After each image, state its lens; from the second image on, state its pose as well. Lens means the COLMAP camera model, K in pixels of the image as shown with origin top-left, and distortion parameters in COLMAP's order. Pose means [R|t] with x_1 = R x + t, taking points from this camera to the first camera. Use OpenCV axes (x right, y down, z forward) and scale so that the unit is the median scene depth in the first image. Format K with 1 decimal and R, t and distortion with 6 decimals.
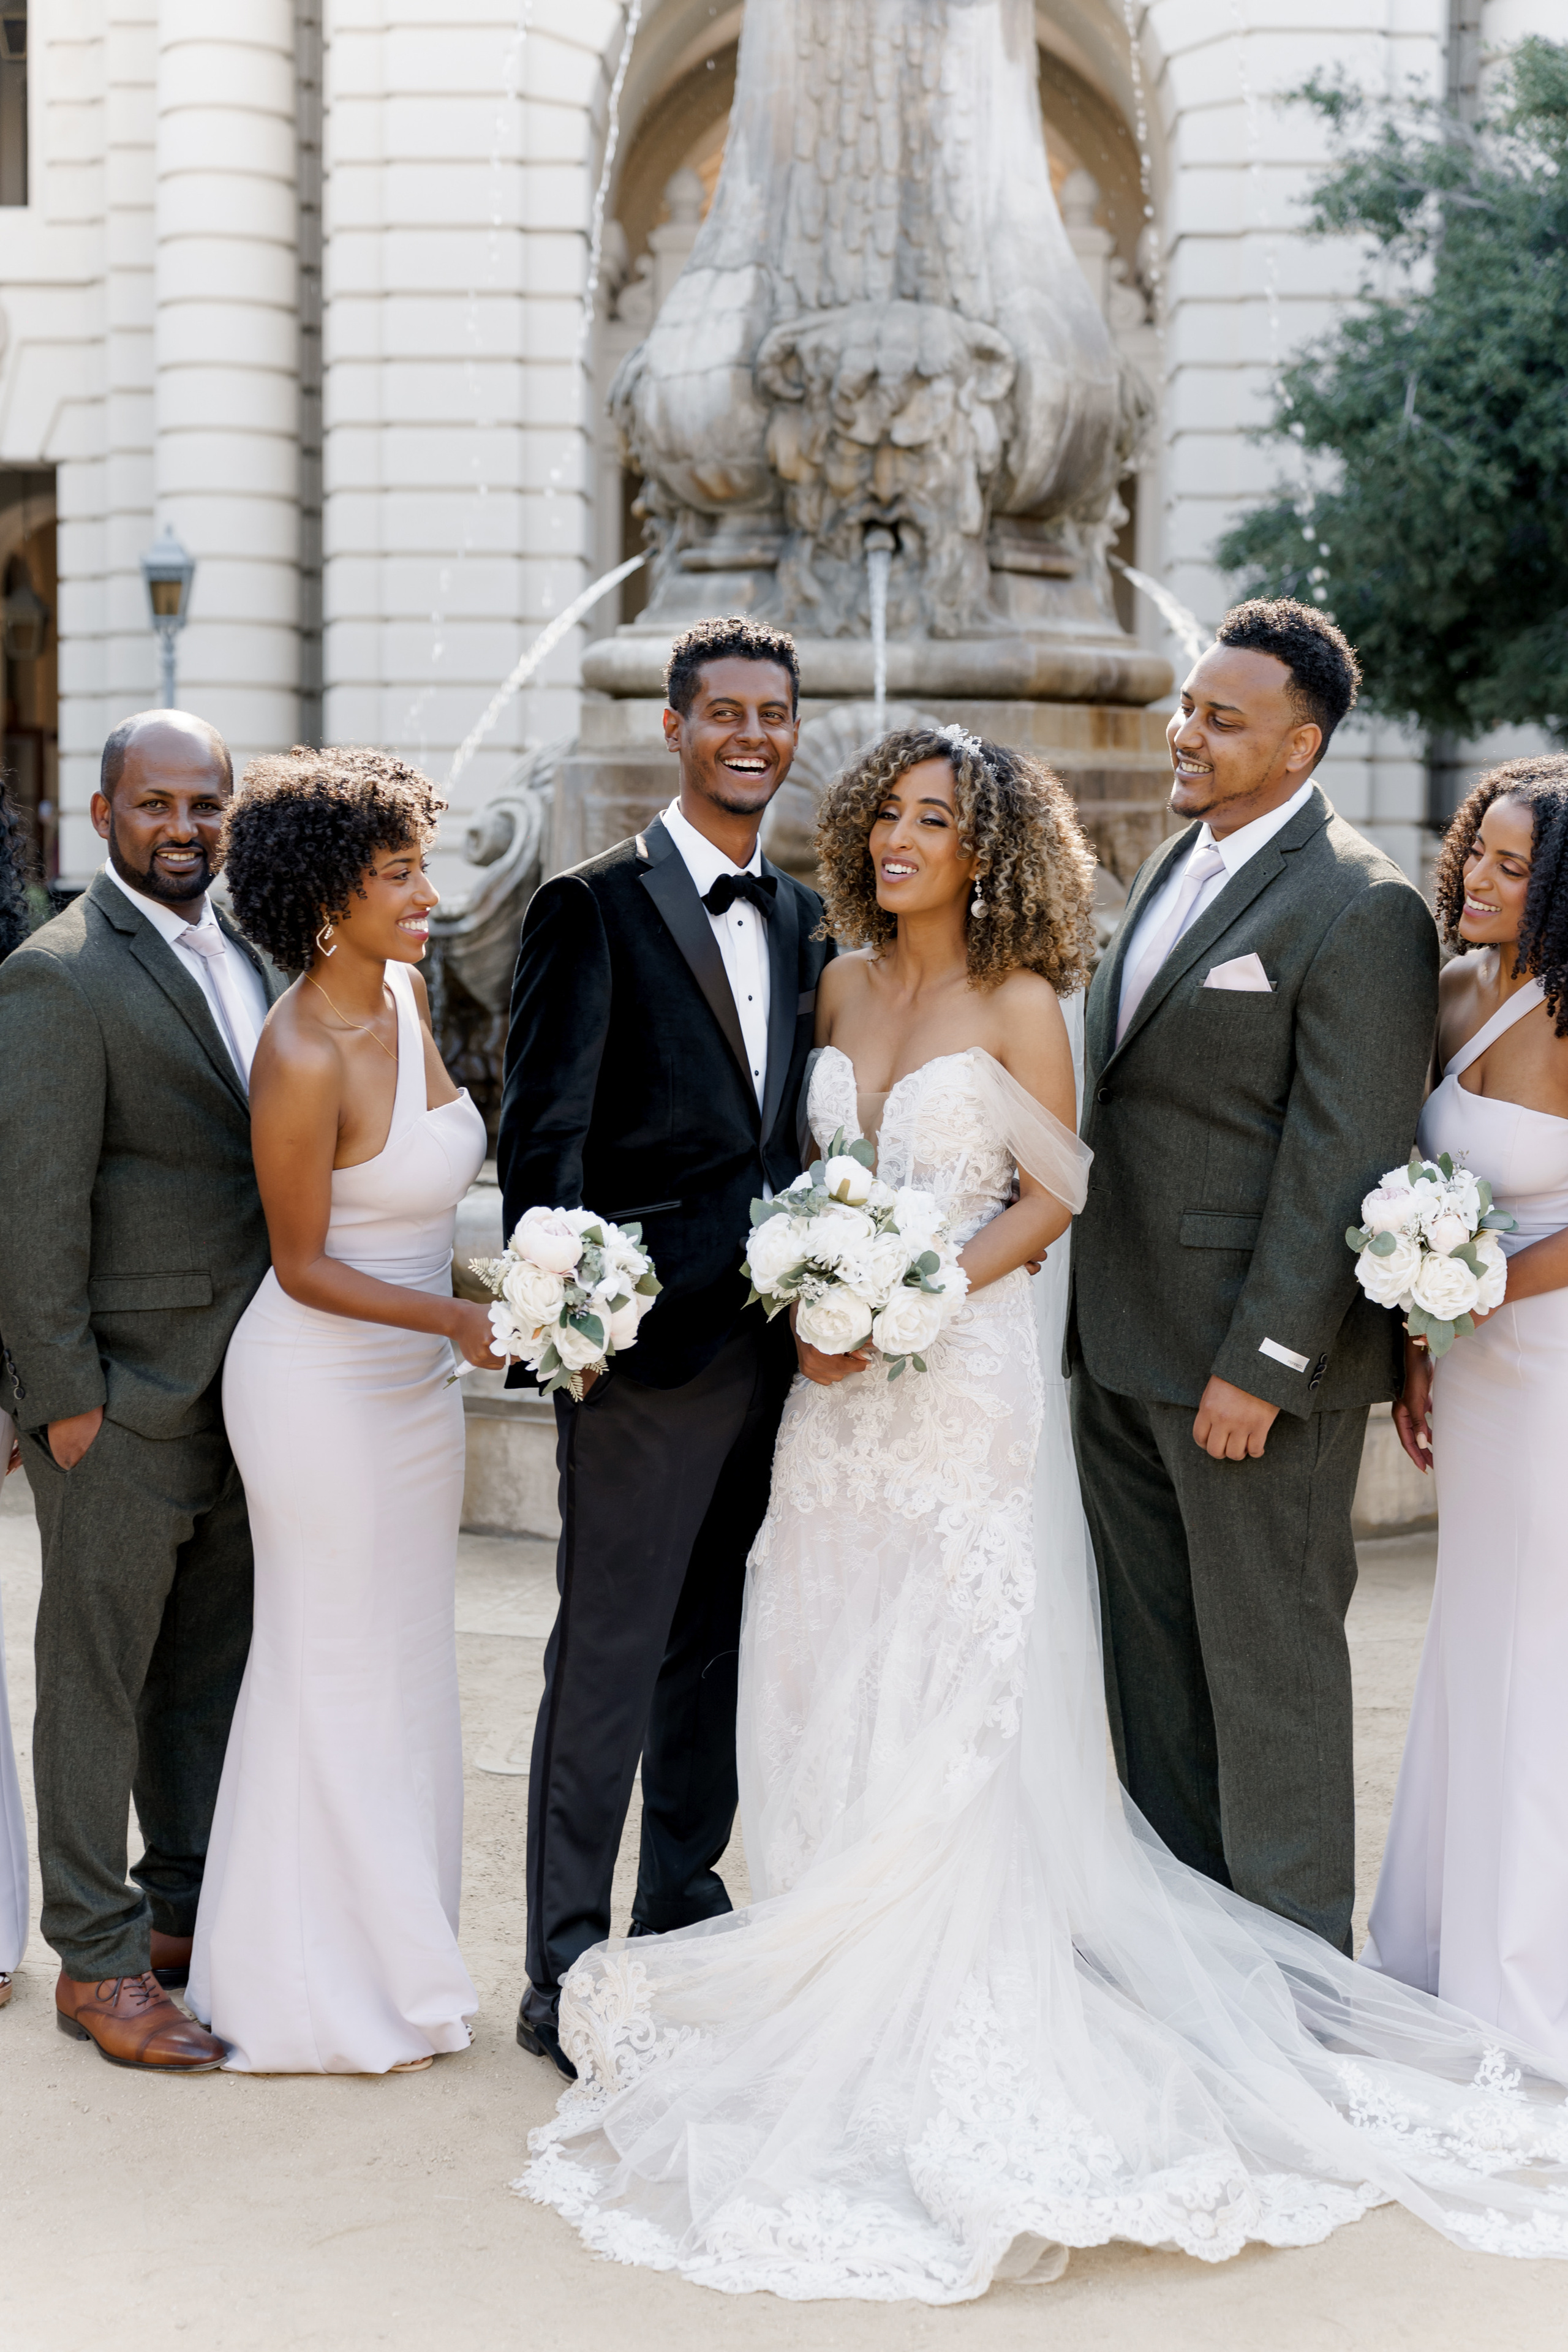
lens RADIAL K [[3404.7, 0, 784.0], [0, 3404.7, 1176.0], [0, 0, 1]] dist [-0.033079, -0.053800]
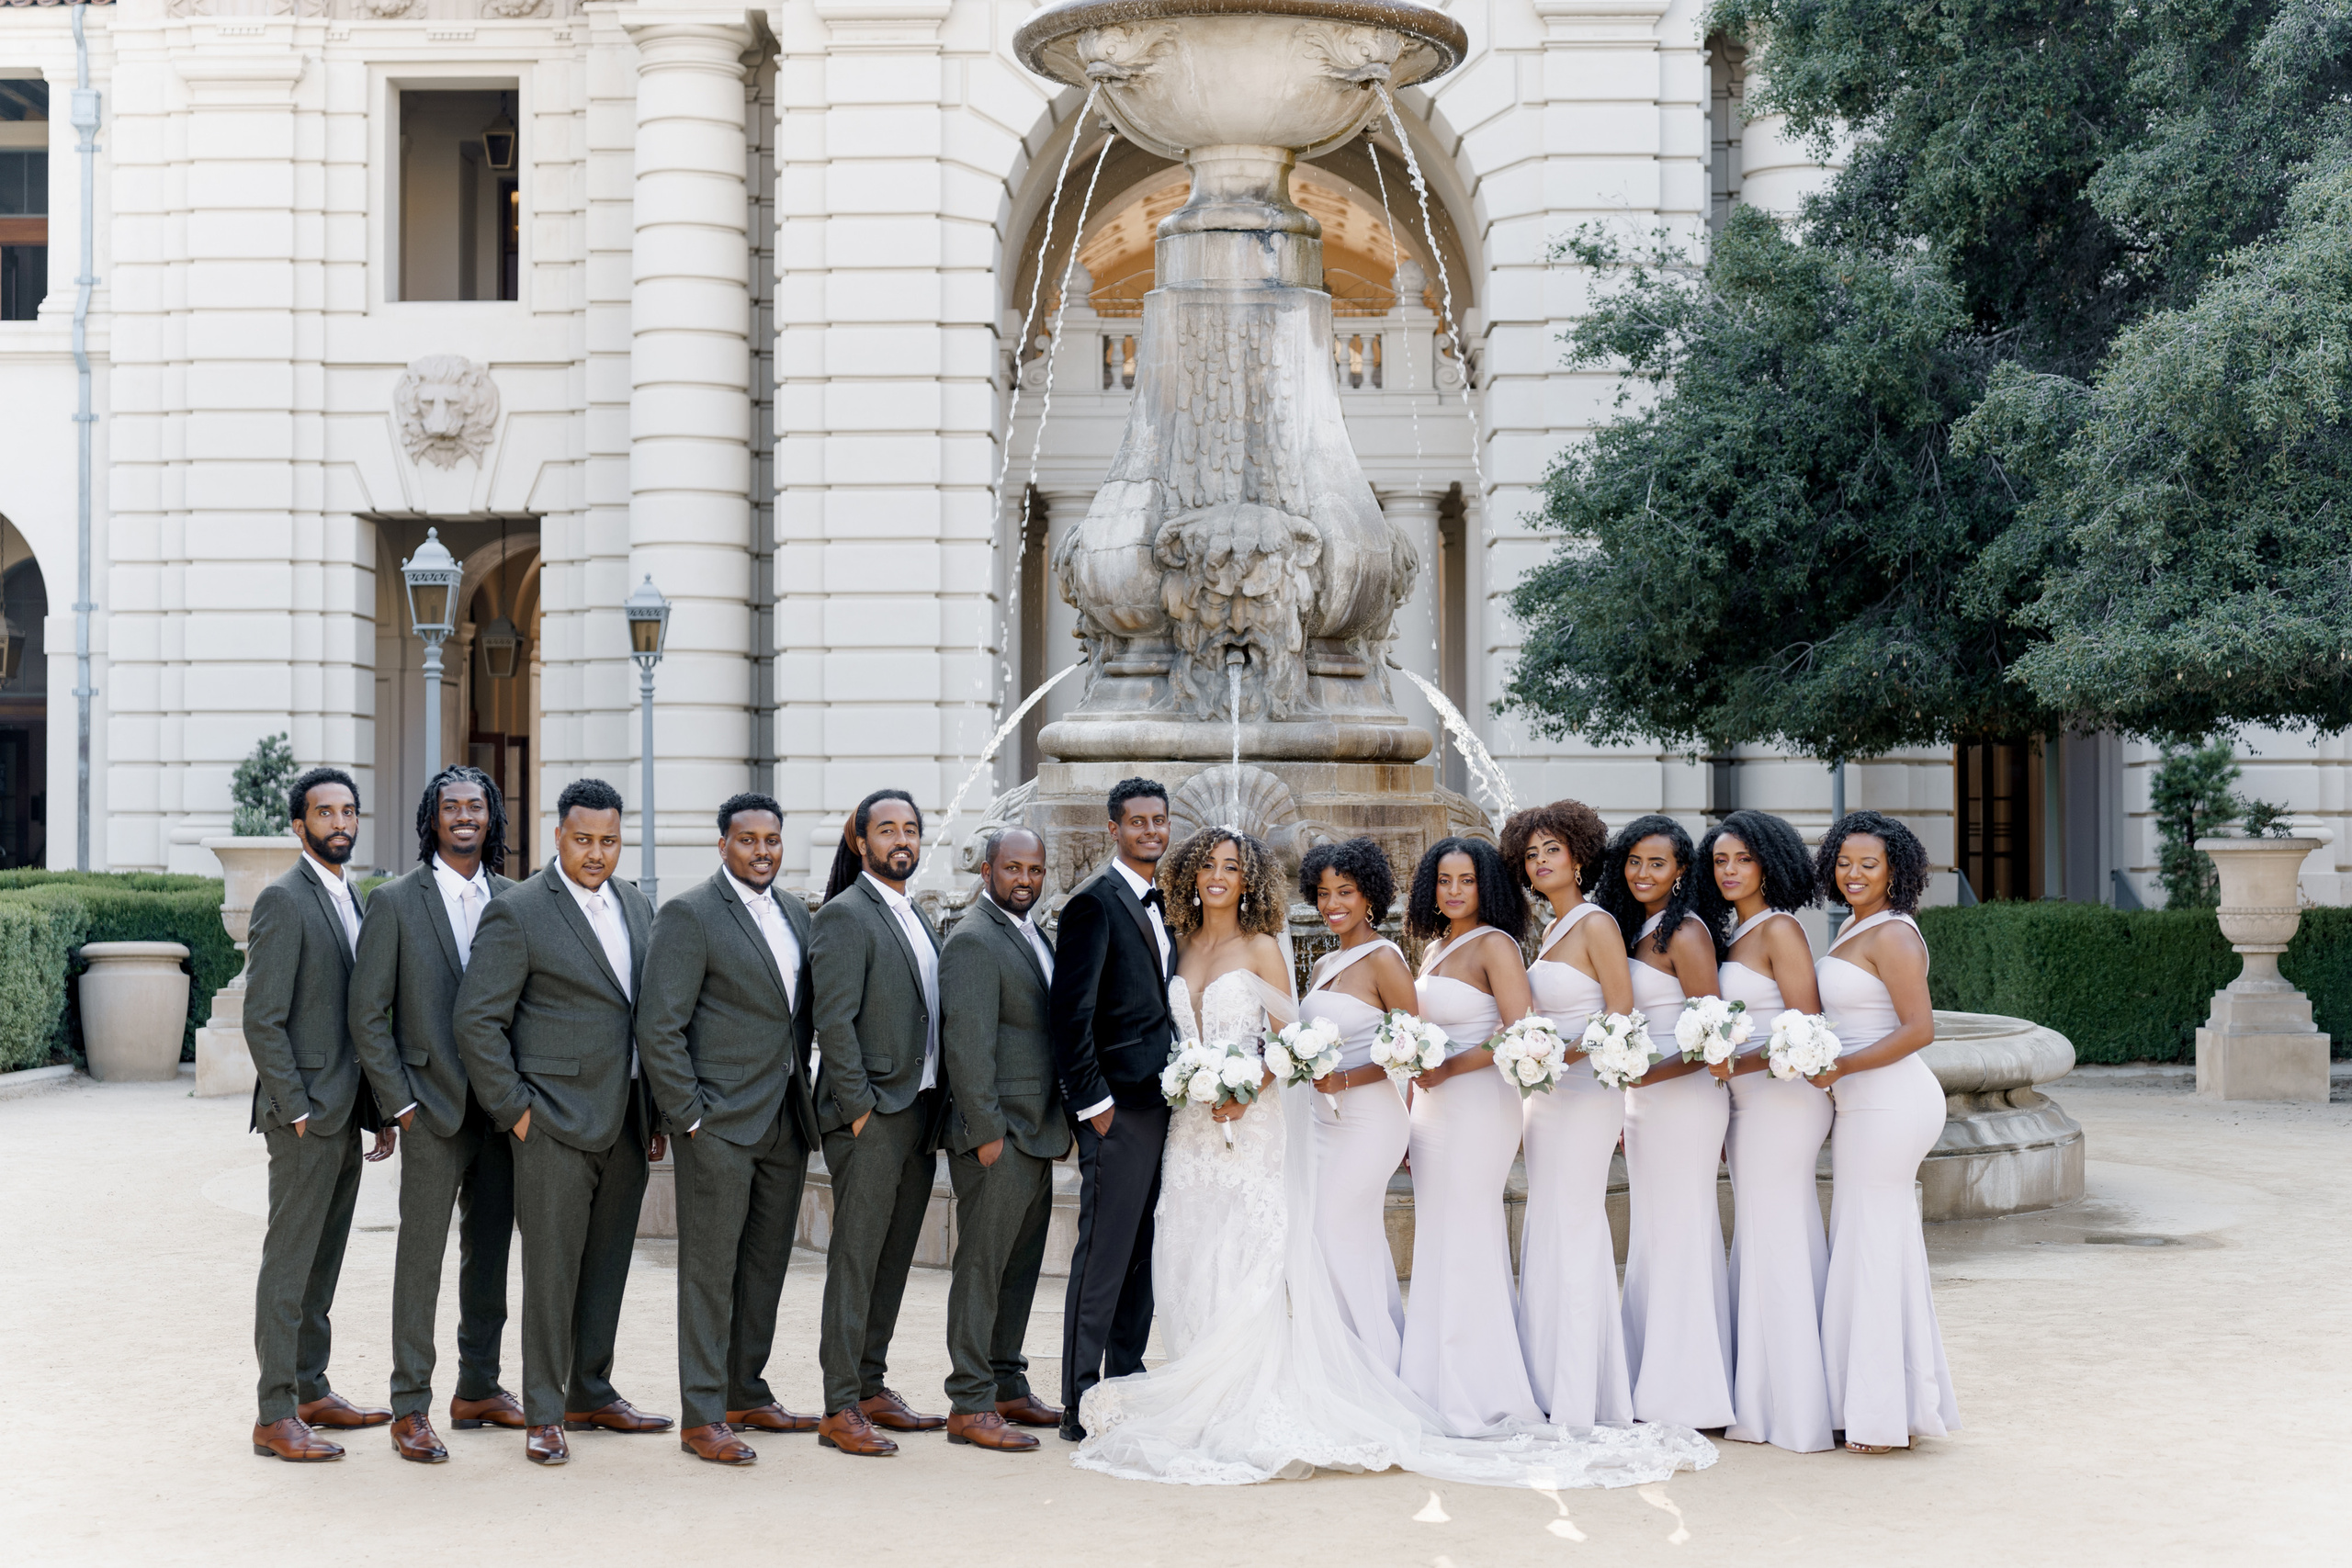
lens RADIAL K [[3872.7, 0, 1176.0], [0, 3872.7, 784.0], [0, 0, 1]] dist [-0.016991, 0.073941]
pose [[0.999921, -0.011186, 0.005712, -0.009160], [0.011709, 0.994731, -0.101848, 0.046181], [-0.004543, 0.101907, 0.994784, -0.718682]]
